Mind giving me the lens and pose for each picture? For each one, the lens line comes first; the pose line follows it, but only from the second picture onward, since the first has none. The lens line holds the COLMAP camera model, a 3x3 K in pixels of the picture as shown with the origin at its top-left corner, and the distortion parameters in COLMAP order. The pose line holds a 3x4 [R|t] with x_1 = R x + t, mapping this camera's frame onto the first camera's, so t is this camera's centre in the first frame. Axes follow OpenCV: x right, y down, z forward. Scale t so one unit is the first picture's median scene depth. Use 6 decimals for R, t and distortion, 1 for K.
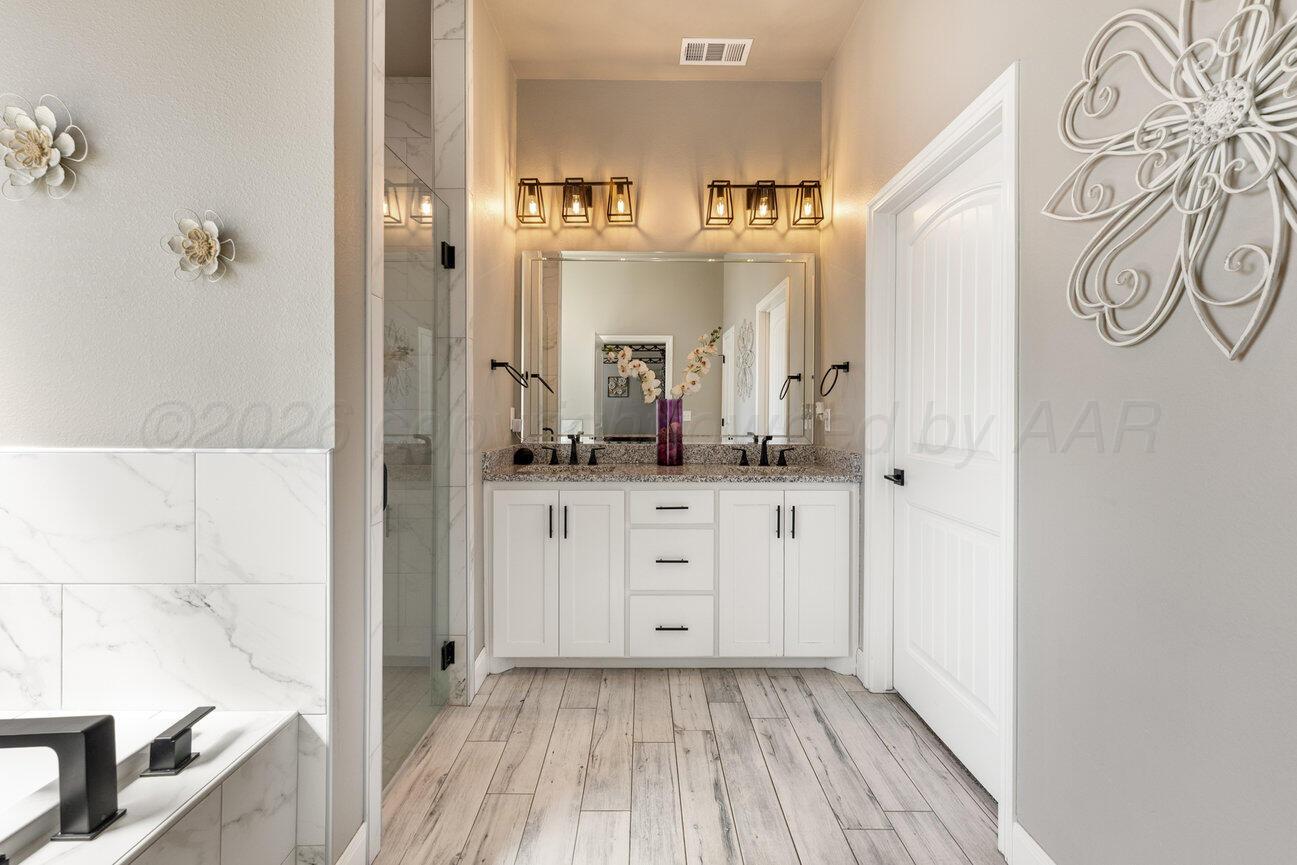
lens RADIAL K [[527.9, 0, 647.4], [0, 527.9, 423.1], [0, 0, 1]] dist [0.000366, 0.000091]
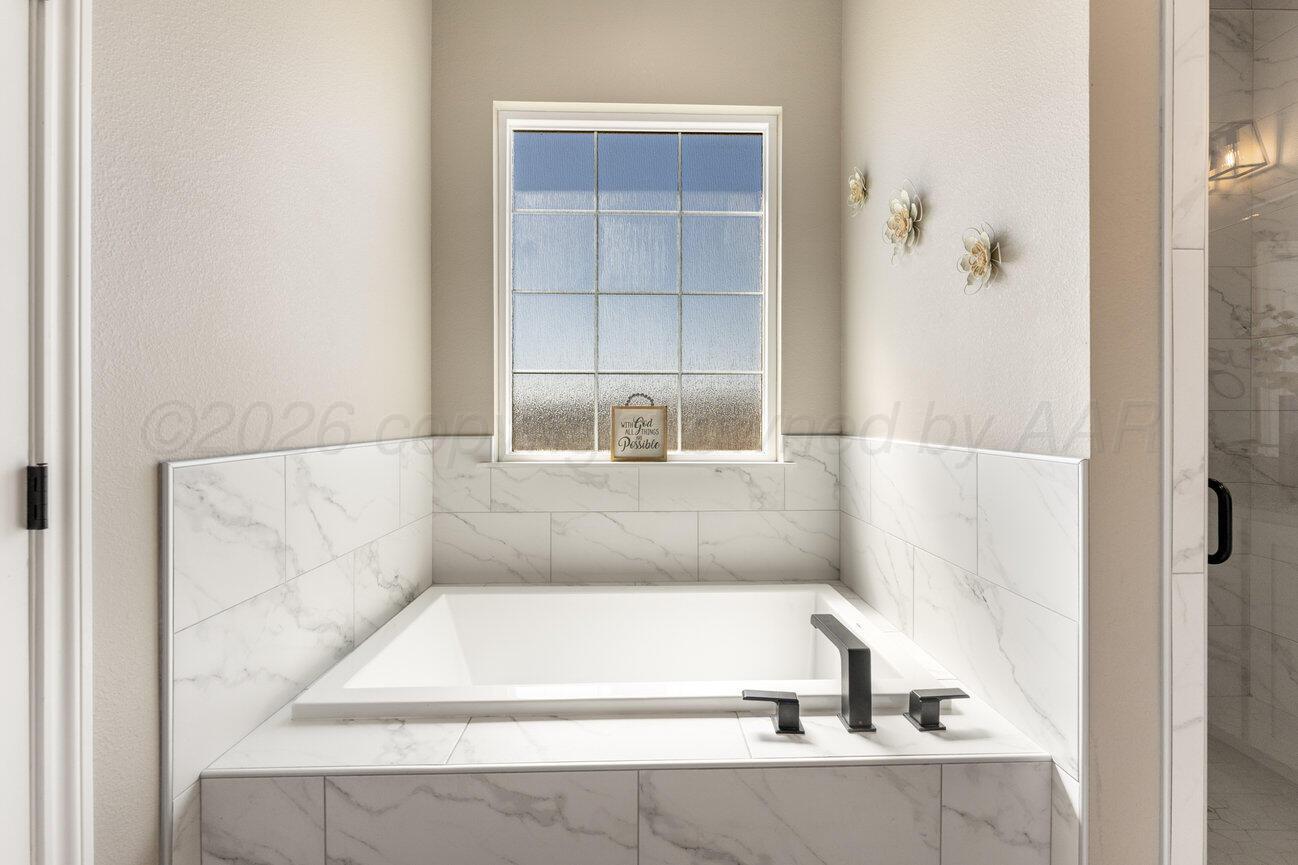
lens RADIAL K [[528.3, 0, 649.9], [0, 528.3, 420.0], [0, 0, 1]] dist [0.000366, 0.000091]
pose [[0.033474, 0.007235, -0.999413, 0.193186], [-0.016595, 0.999840, 0.006682, -0.006136], [0.999302, 0.016361, 0.033589, 0.307661]]
